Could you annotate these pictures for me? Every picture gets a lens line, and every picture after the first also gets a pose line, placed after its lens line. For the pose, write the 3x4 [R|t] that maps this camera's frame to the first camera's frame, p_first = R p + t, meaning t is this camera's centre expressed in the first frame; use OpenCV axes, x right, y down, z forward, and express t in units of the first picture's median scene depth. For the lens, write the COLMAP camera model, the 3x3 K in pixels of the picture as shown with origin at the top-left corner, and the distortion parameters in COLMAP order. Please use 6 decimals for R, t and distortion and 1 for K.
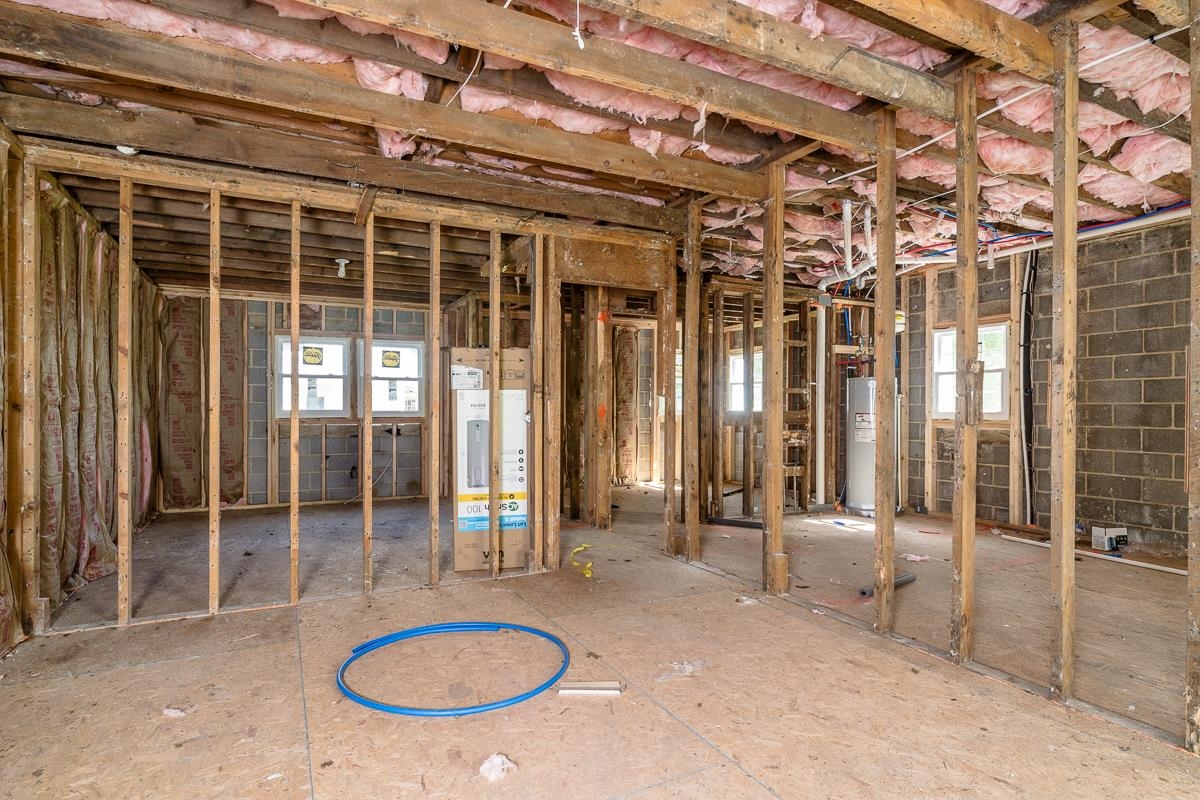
lens RADIAL K [[624.1, 0, 595.9], [0, 624.1, 418.2], [0, 0, 1]] dist [-0.002136, -0.000349]
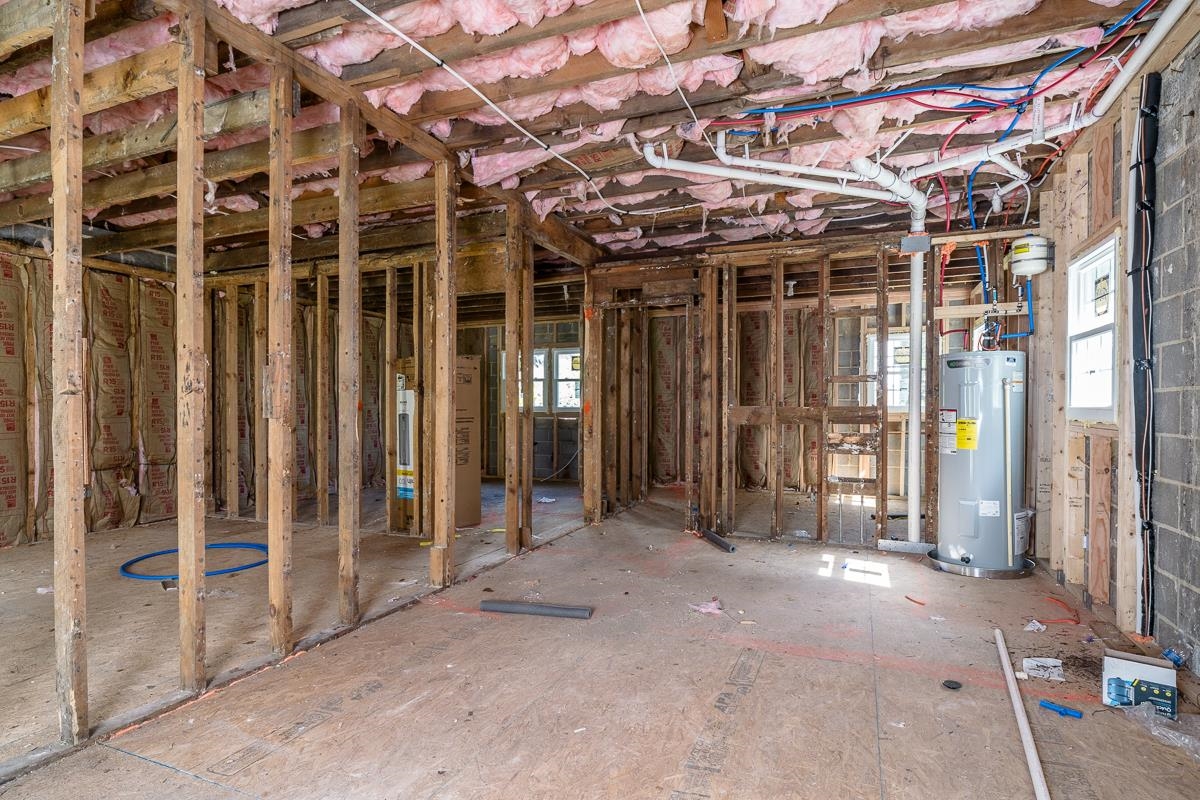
lens RADIAL K [[630.0, 0, 598.3], [0, 630.0, 412.4], [0, 0, 1]] dist [-0.002920, 0.000944]
pose [[0.640781, 0.004804, -0.767708, 1.131678], [-0.009083, 0.999958, -0.001323, -0.000969], [0.767670, 0.007821, 0.640798, 0.492486]]
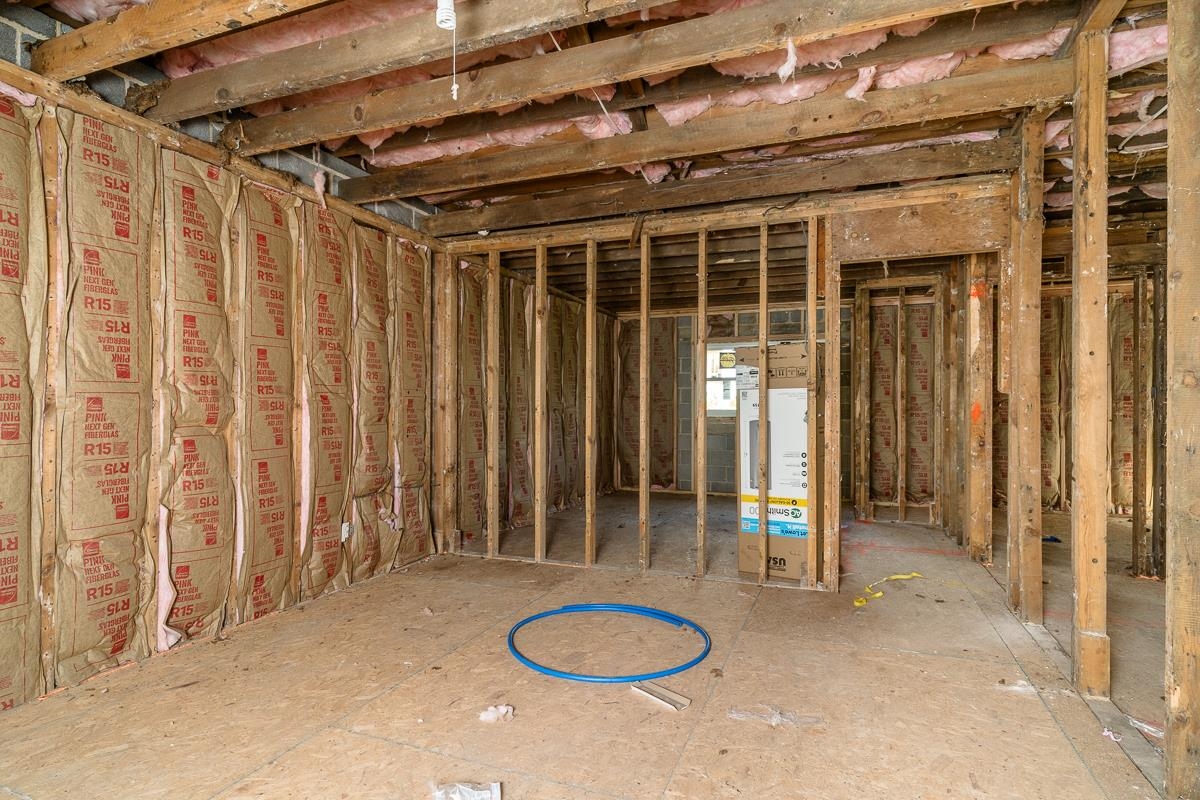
lens RADIAL K [[630.0, 0, 598.3], [0, 630.0, 412.4], [0, 0, 1]] dist [-0.002920, 0.000944]
pose [[0.662695, 0.004136, -0.748878, 0.400514], [-0.011202, 0.999928, -0.004390, -0.002064], [0.748806, 0.011298, 0.662693, 0.164714]]
